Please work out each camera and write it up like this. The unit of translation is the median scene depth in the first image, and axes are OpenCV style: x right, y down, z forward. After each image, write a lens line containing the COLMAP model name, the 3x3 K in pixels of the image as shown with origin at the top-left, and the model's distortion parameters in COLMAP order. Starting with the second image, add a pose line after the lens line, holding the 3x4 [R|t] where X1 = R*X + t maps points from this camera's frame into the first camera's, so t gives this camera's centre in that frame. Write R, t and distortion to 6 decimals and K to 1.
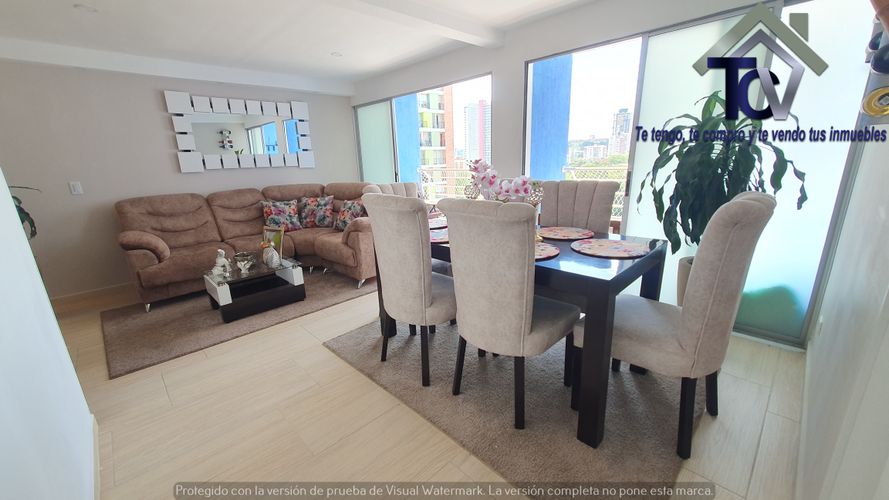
lens RADIAL K [[351.9, 0, 443.5], [0, 351.9, 253.5], [0, 0, 1]] dist [0.018301, -0.000105]
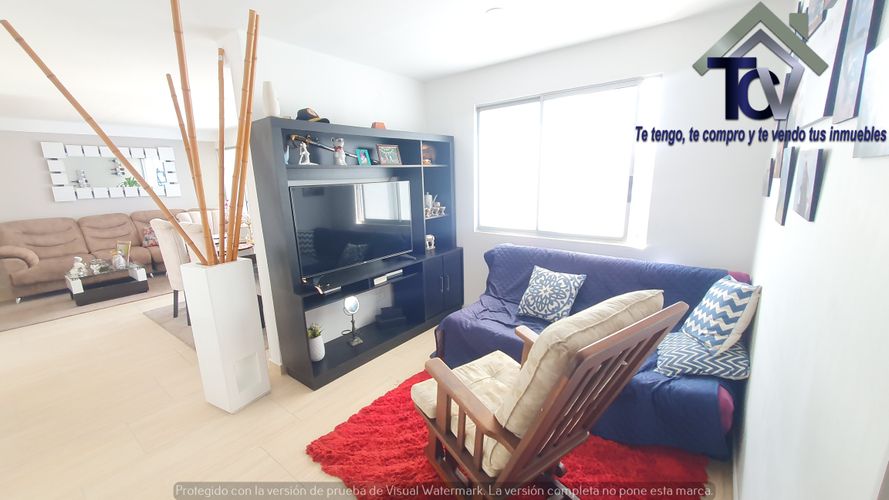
lens RADIAL K [[351.9, 0, 443.5], [0, 351.9, 253.5], [0, 0, 1]] dist [0.018301, -0.000105]
pose [[0.989957, -0.017240, 0.140313, 0.547019], [0.024392, 0.998480, -0.049415, 0.071092], [-0.139248, 0.052341, 0.988873, -0.556996]]
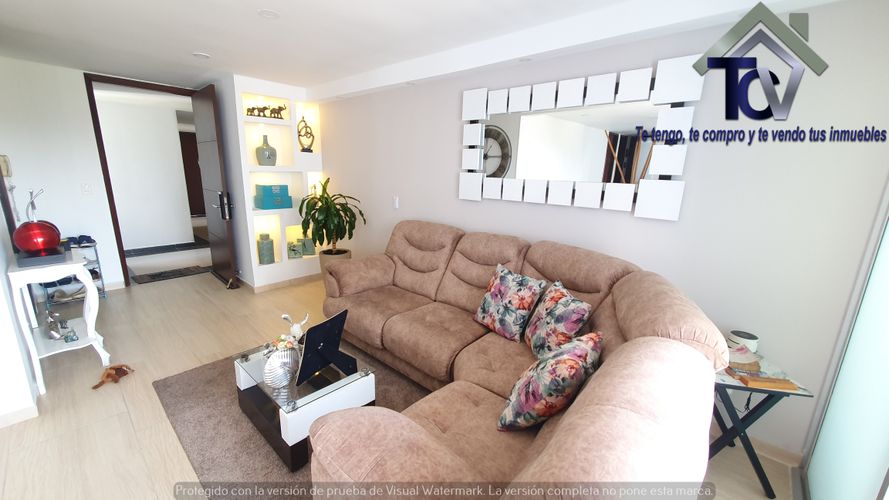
lens RADIAL K [[351.9, 0, 443.5], [0, 351.9, 253.5], [0, 0, 1]] dist [0.018301, -0.000105]
pose [[0.062362, 0.273803, -0.959762, 0.014089], [-0.293510, 0.924141, 0.244570, -0.322883], [0.953920, 0.266448, 0.137995, 0.985753]]
